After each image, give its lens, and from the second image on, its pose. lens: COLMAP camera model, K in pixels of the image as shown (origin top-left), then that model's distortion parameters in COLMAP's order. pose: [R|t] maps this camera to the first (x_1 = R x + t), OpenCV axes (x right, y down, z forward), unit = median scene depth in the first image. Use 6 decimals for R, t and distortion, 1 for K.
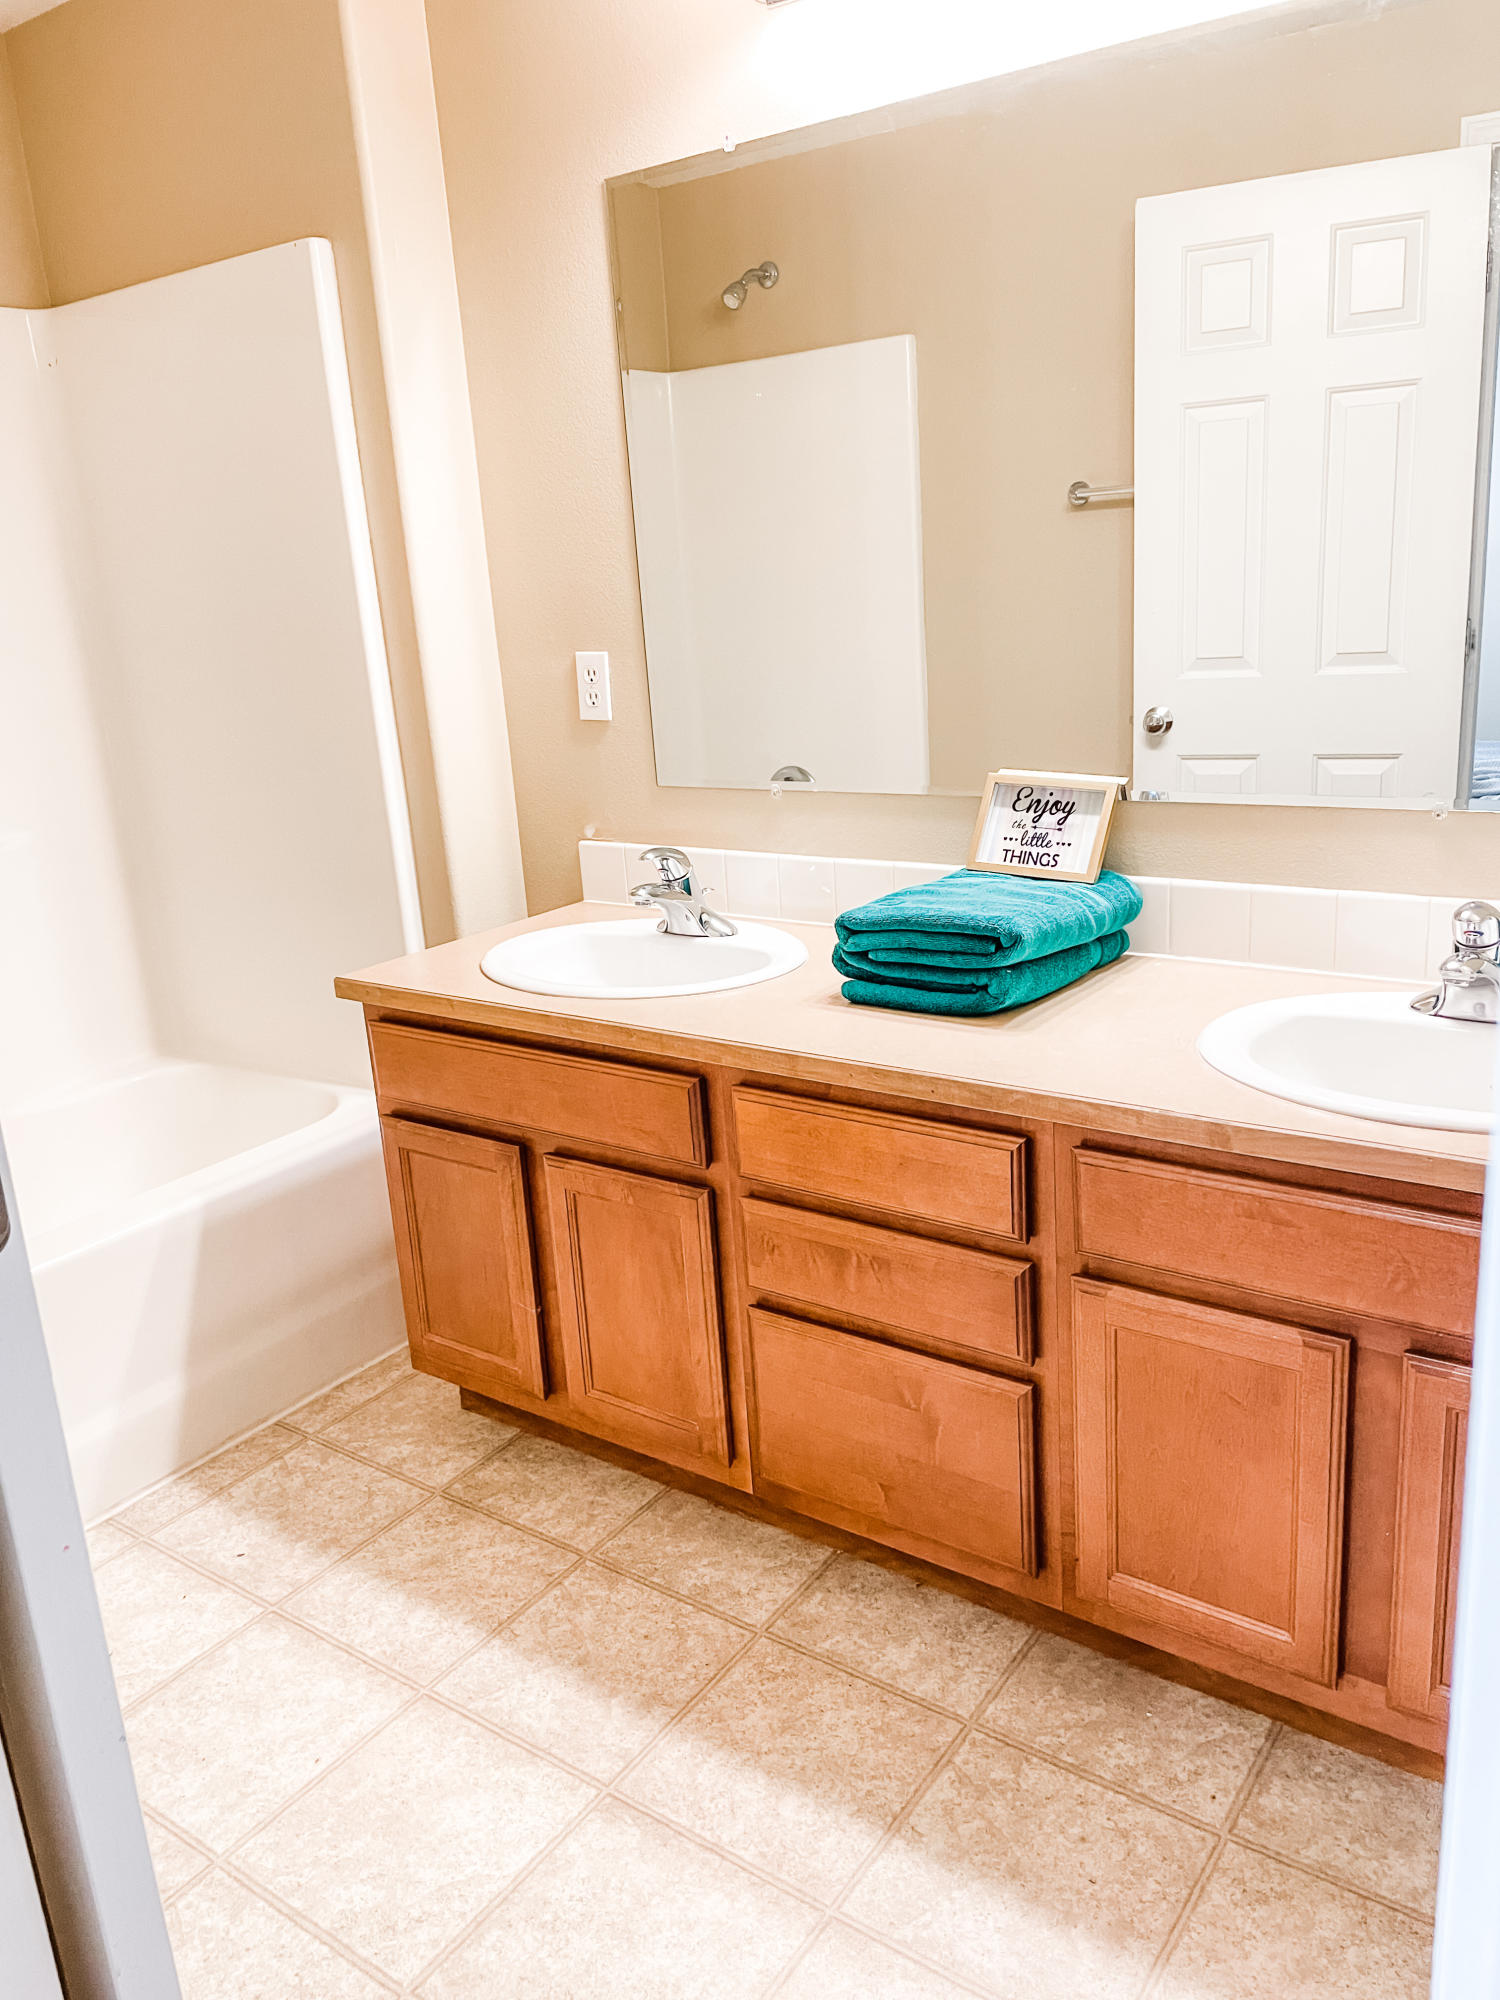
lens RADIAL K [[1493.1, 0, 750.0], [0, 1493.1, 1000.0], [0, 0, 1]] dist [0.068601, -0.096590]
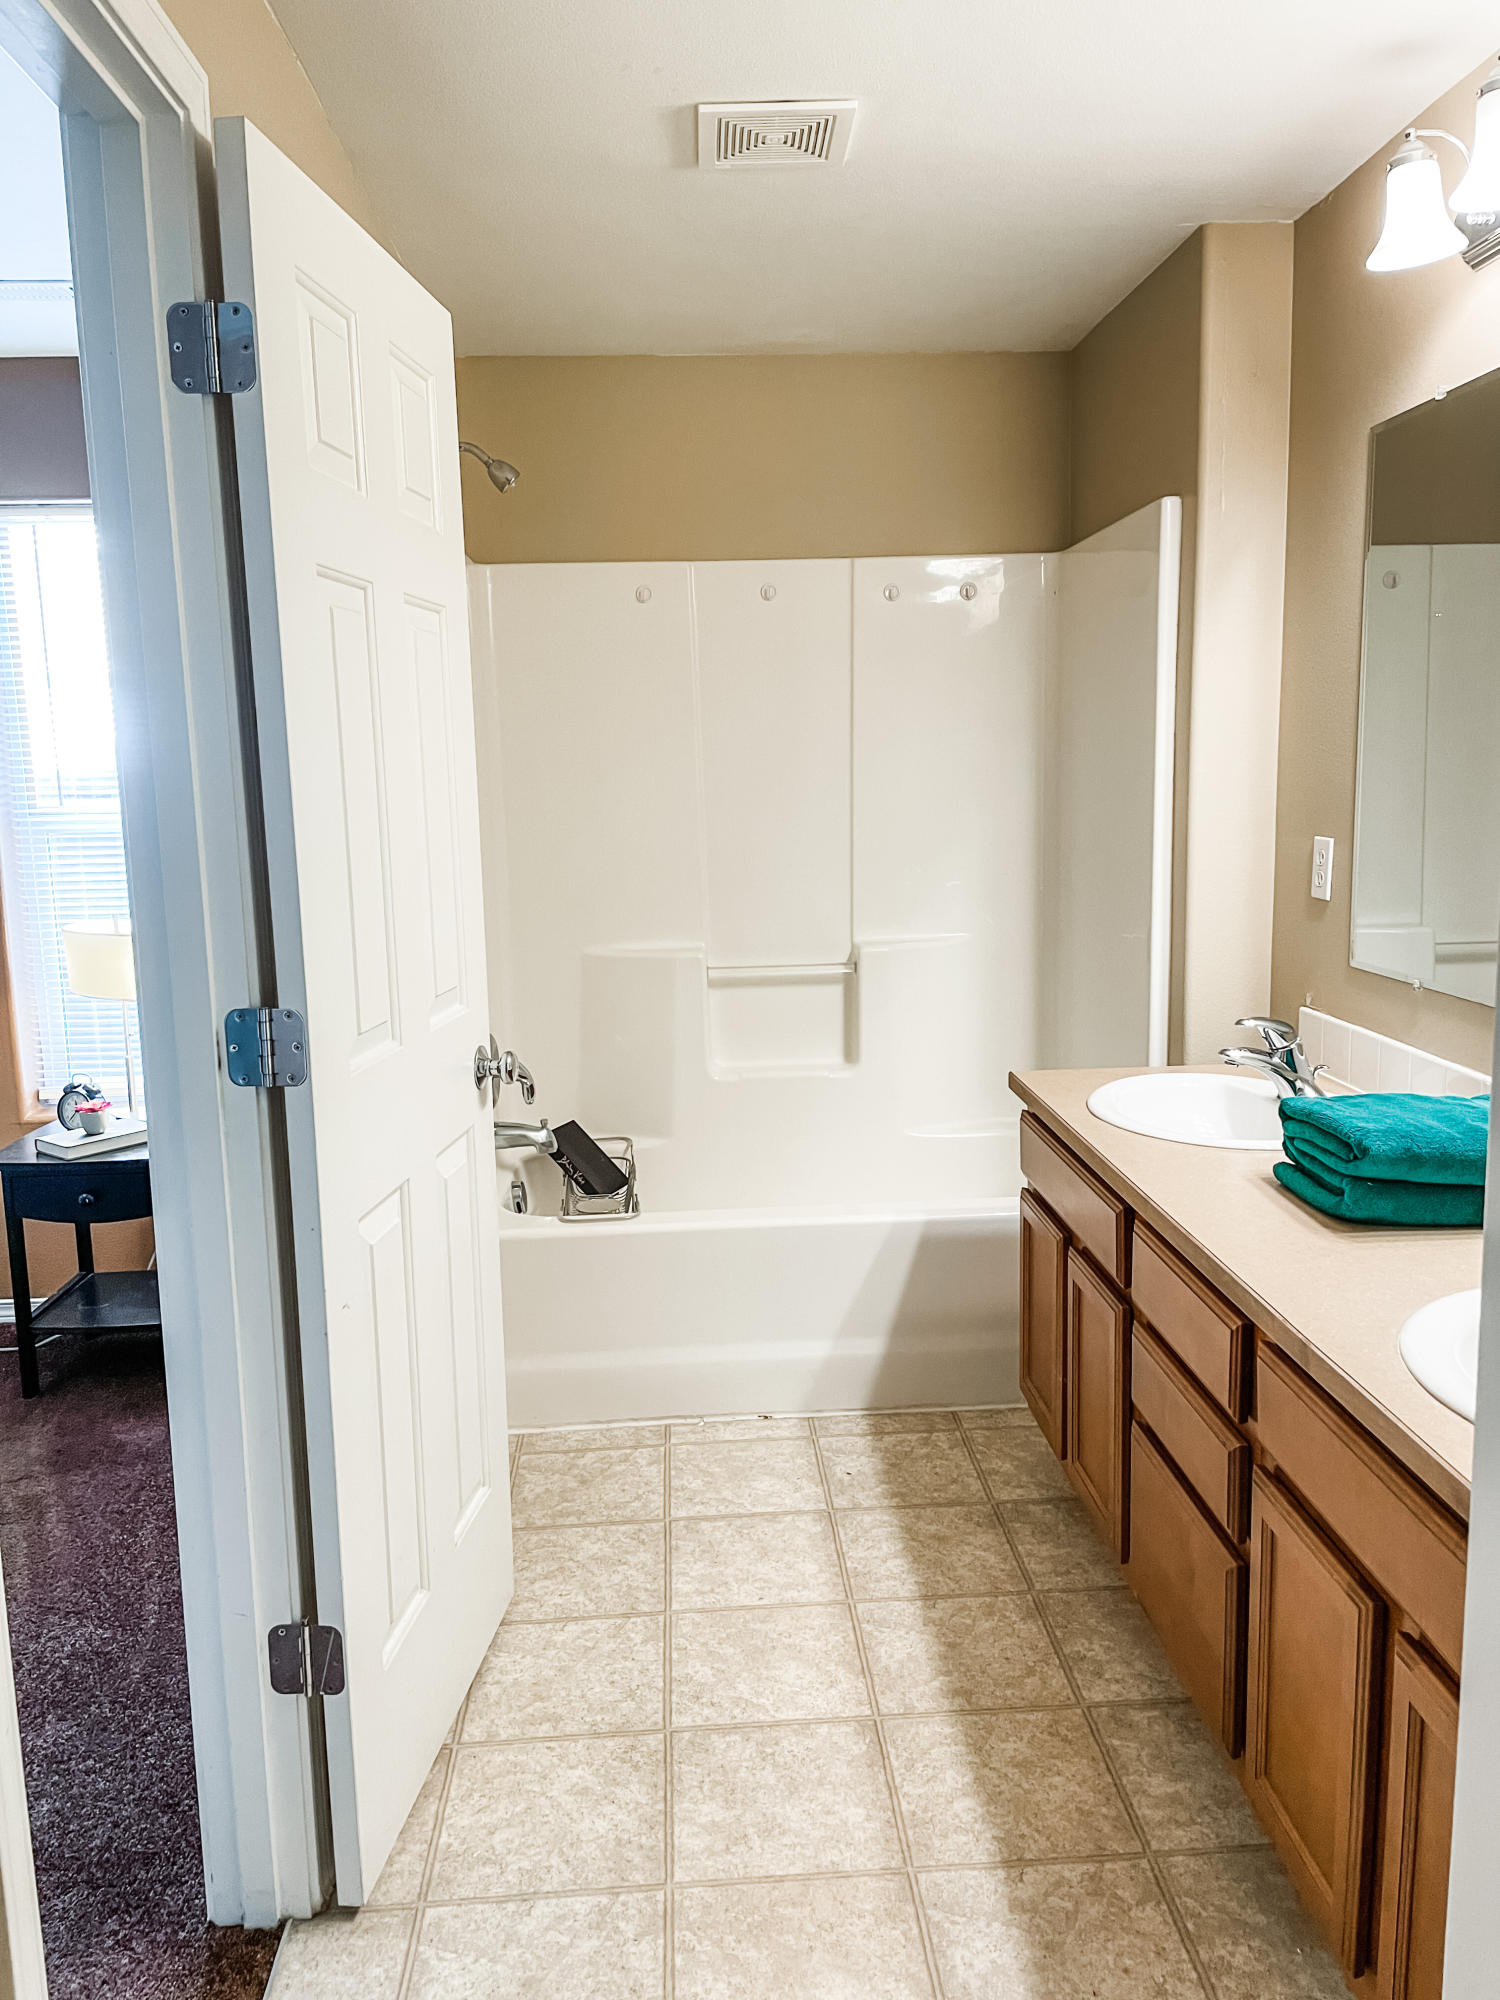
lens RADIAL K [[1493.1, 0, 750.0], [0, 1493.1, 1000.0], [0, 0, 1]] dist [0.068601, -0.096590]
pose [[0.626261, 0.170955, -0.760639, 0.643542], [-0.231122, 0.972514, 0.028283, -0.069706], [0.744567, 0.158088, 0.648559, 0.000412]]
